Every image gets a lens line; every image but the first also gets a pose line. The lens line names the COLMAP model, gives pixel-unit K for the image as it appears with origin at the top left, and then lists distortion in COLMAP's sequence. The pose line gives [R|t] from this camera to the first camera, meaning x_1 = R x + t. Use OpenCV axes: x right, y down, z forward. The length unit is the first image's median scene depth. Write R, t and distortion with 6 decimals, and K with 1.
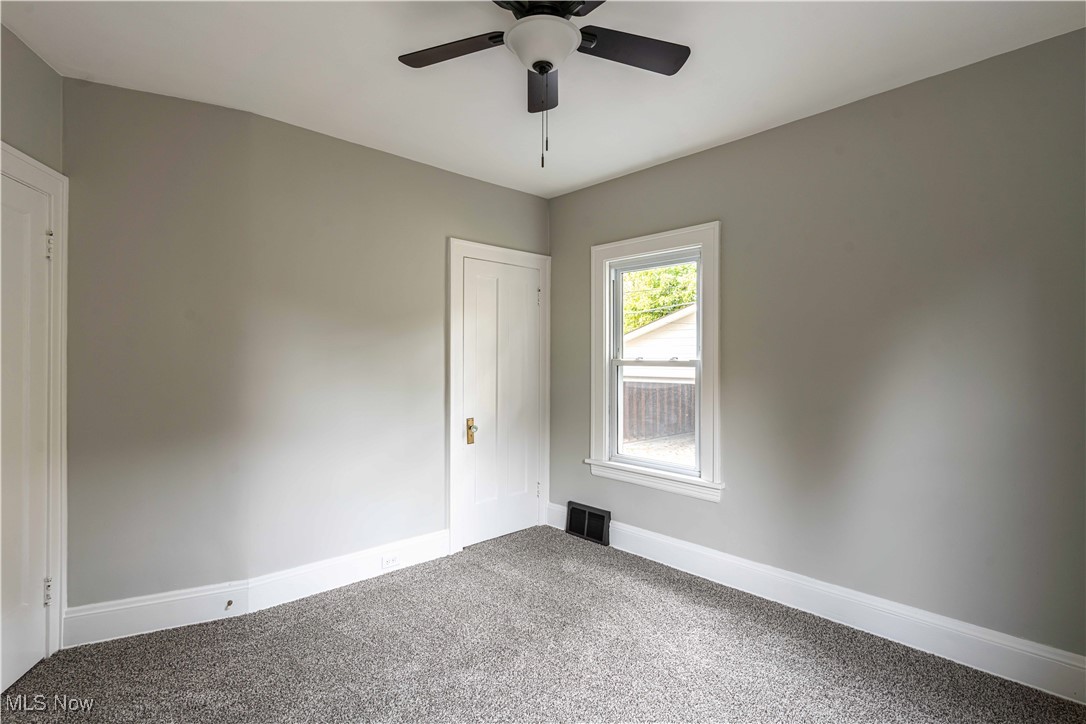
lens RADIAL K [[504.0, 0, 543.0], [0, 504.0, 362.0], [0, 0, 1]] dist [0.000896, 0.000655]
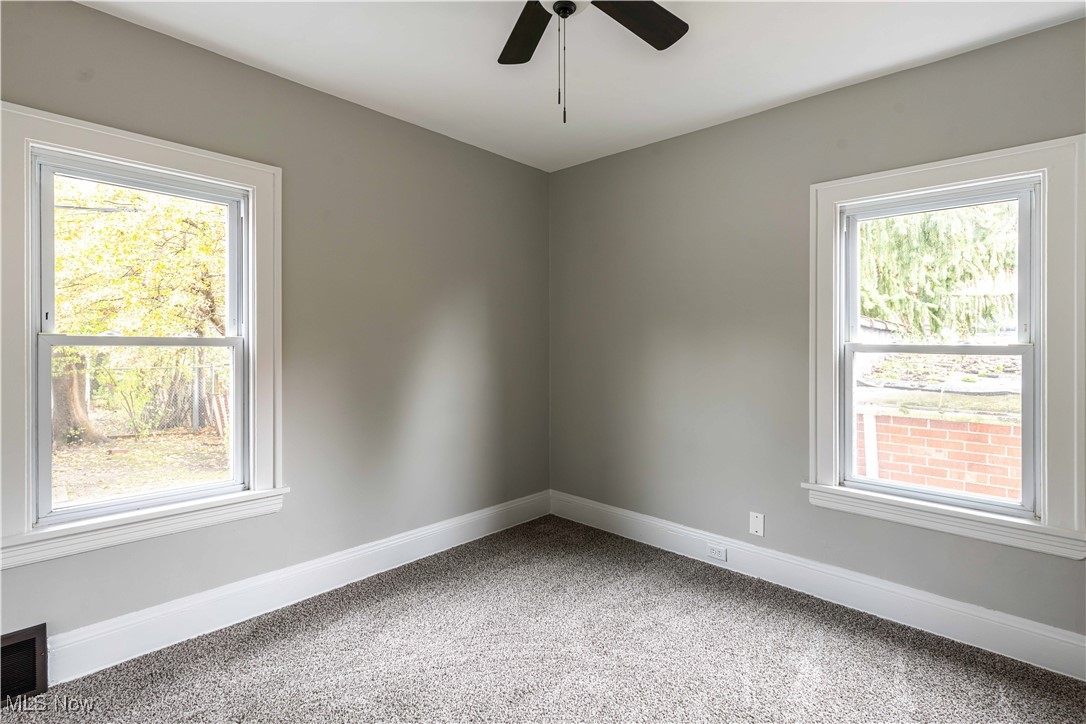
lens RADIAL K [[521.2, 0, 529.5], [0, 521.2, 345.9], [0, 0, 1]] dist [-0.003708, -0.000686]
pose [[-0.044208, -0.008895, 0.998983, -0.510884], [-0.008870, 0.999924, 0.008511, -0.001431], [-0.998983, -0.008484, -0.044284, 0.627078]]
